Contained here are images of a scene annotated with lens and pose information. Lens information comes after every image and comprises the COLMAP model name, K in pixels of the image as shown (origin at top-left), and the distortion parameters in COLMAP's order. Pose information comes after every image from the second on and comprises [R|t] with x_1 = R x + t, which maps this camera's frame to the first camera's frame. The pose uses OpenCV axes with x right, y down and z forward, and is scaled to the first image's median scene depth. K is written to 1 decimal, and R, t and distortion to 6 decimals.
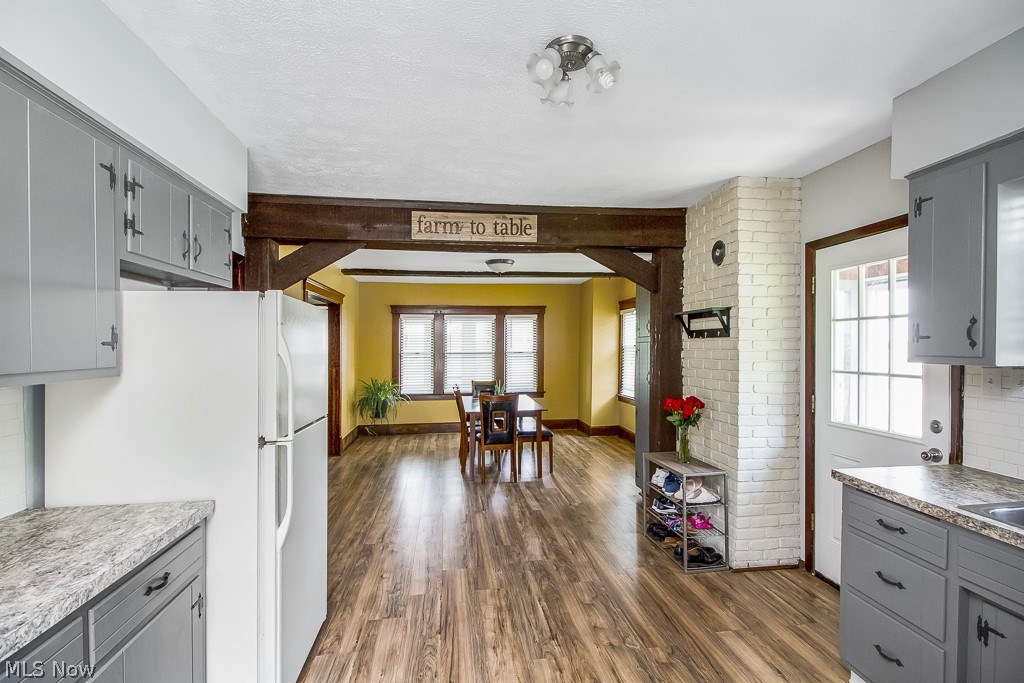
lens RADIAL K [[473.8, 0, 515.2], [0, 473.8, 343.3], [0, 0, 1]] dist [-0.002513, 0.000374]
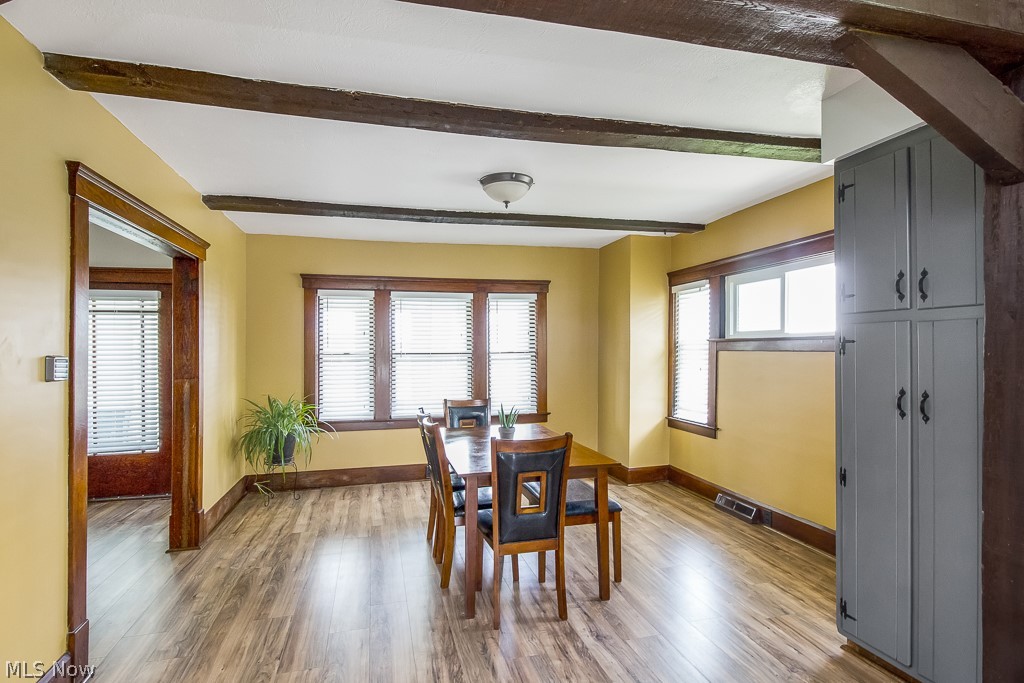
lens RADIAL K [[533.8, 0, 511.4], [0, 533.8, 345.6], [0, 0, 1]] dist [0.002536, 0.000210]
pose [[0.994458, -0.000866, 0.105131, -0.070541], [0.000981, 0.999999, -0.001049, 0.011767], [-0.105130, 0.001146, 0.994458, 0.304440]]
